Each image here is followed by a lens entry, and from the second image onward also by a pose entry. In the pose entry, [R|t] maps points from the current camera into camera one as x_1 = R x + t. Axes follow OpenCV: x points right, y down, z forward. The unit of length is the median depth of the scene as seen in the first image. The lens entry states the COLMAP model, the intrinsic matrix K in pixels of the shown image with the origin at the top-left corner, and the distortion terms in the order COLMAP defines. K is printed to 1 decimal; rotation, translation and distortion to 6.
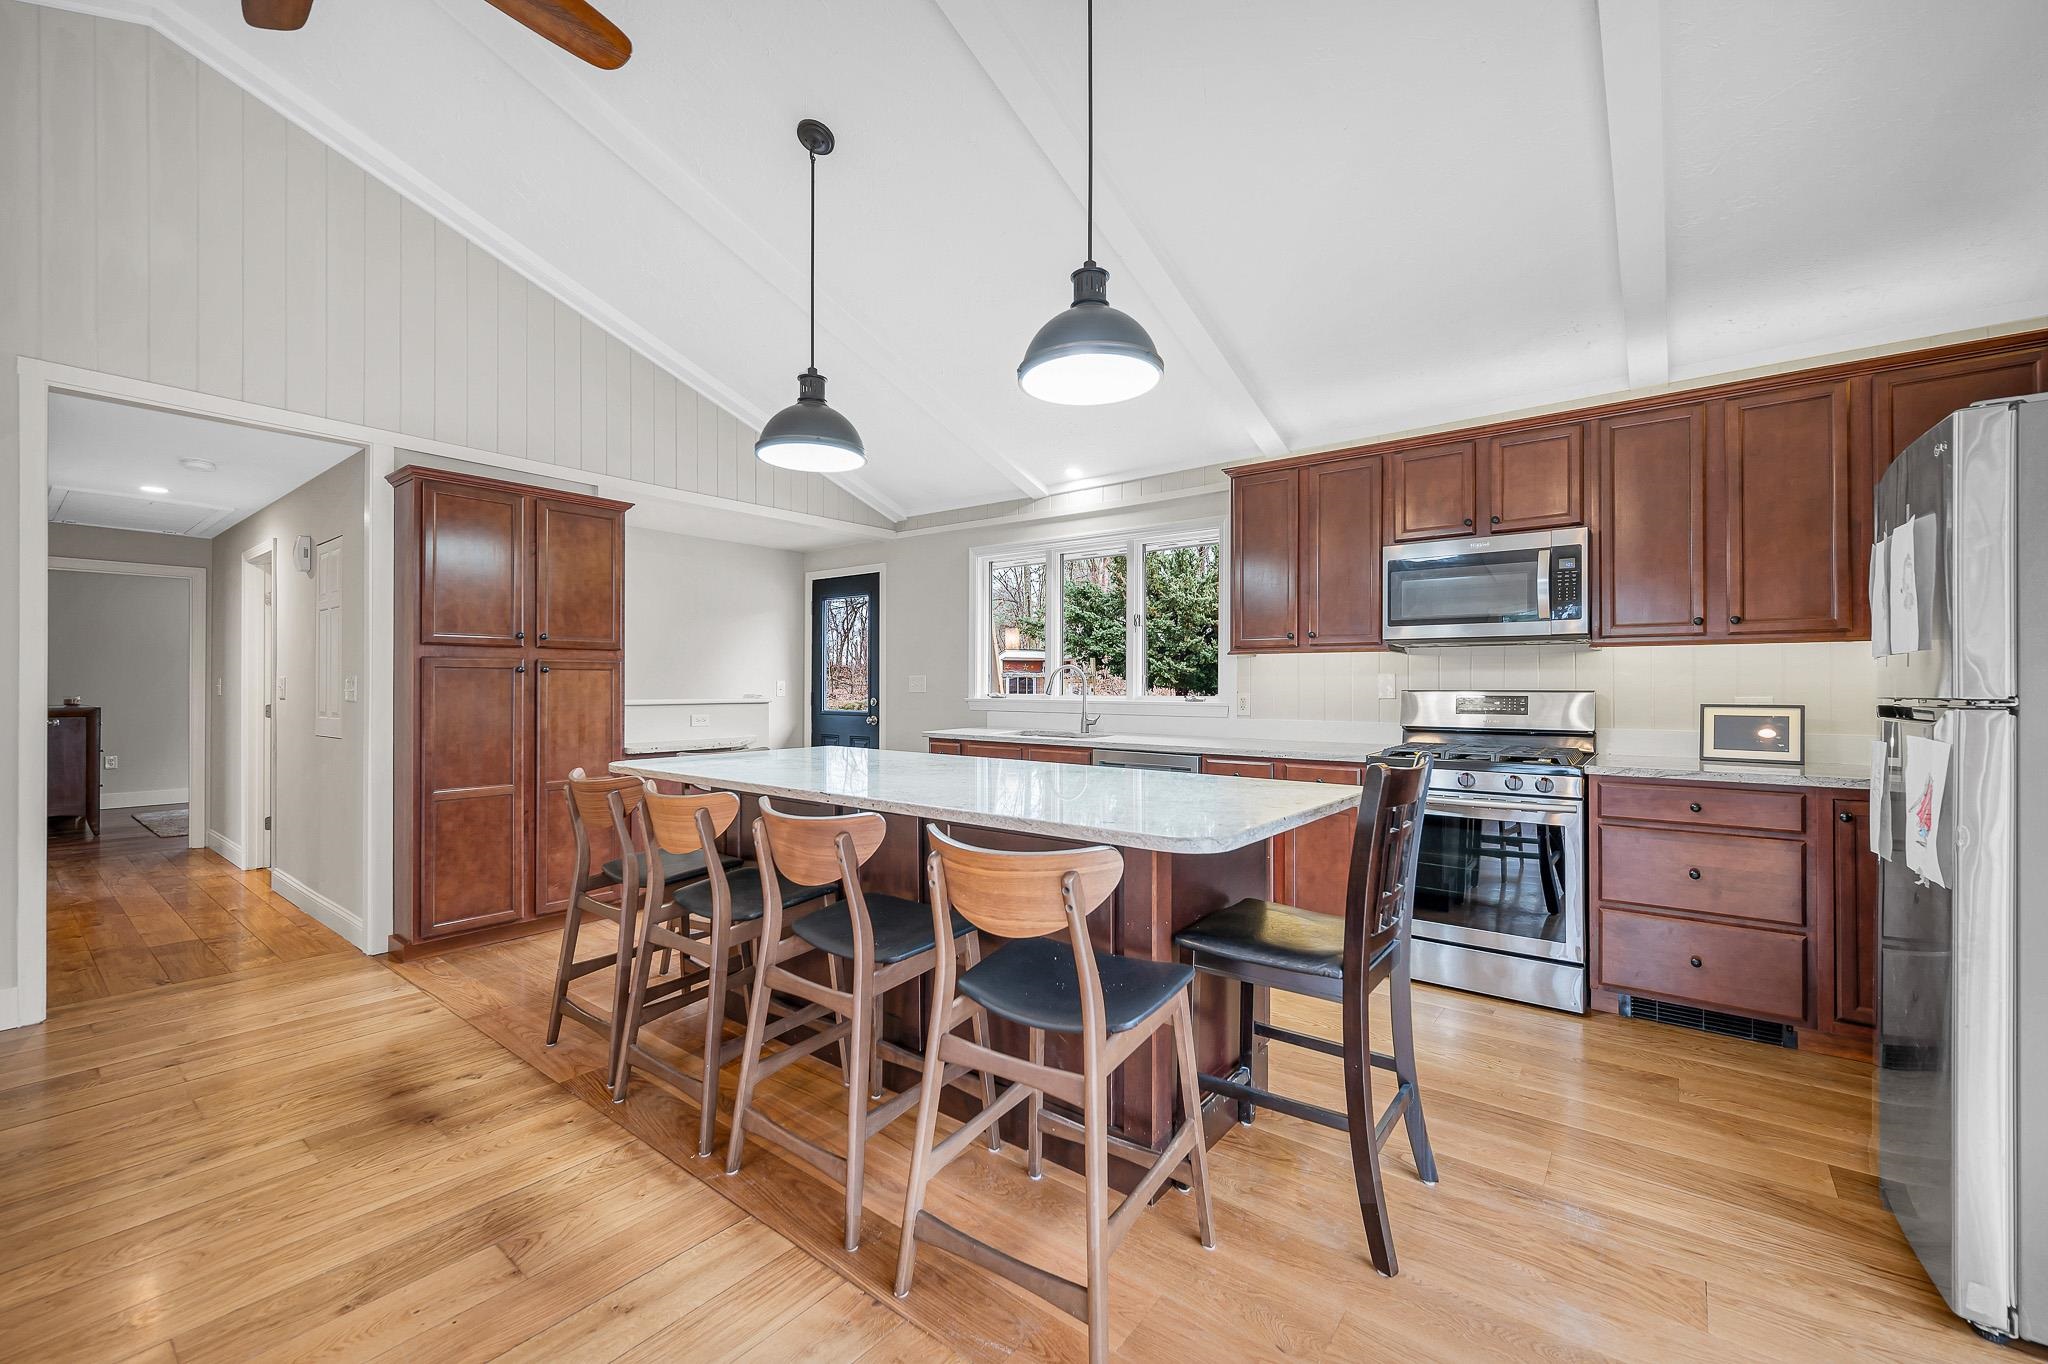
lens RADIAL K [[837.3, 0, 1021.4], [0, 837.3, 679.9], [0, 0, 1]] dist [0.002558, 0.000294]
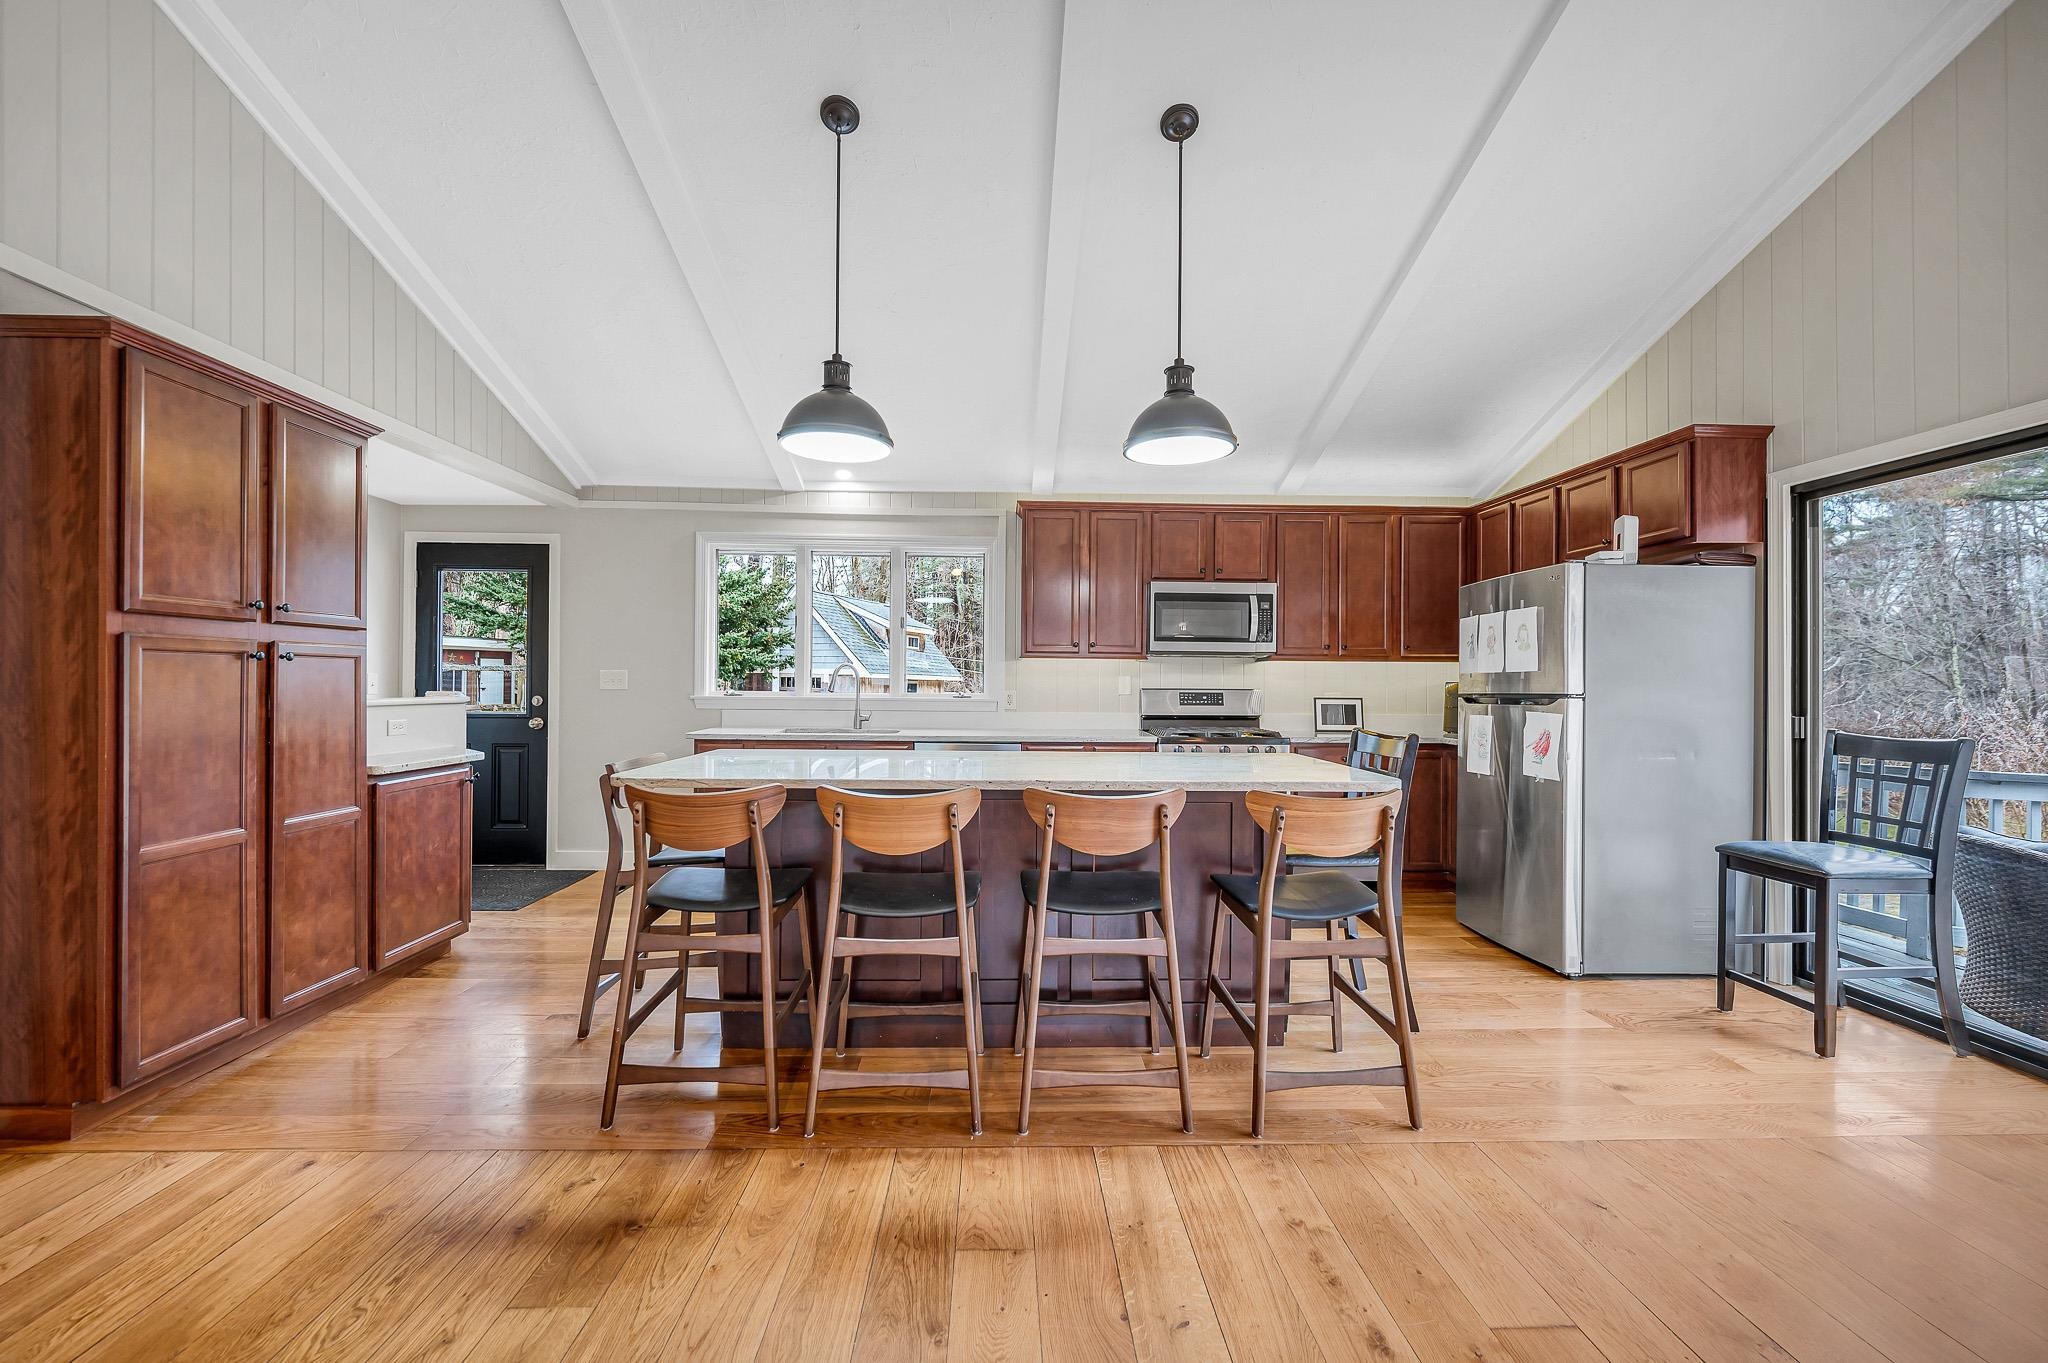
lens RADIAL K [[842.3, 0, 1023.6], [0, 842.3, 686.8], [0, 0, 1]] dist [-0.002124, 0.000487]
pose [[0.765262, 0.002977, 0.643712, -0.590403], [-0.010497, 0.999914, 0.007854, 0.000819], [-0.643633, -0.012767, 0.765228, 0.099590]]
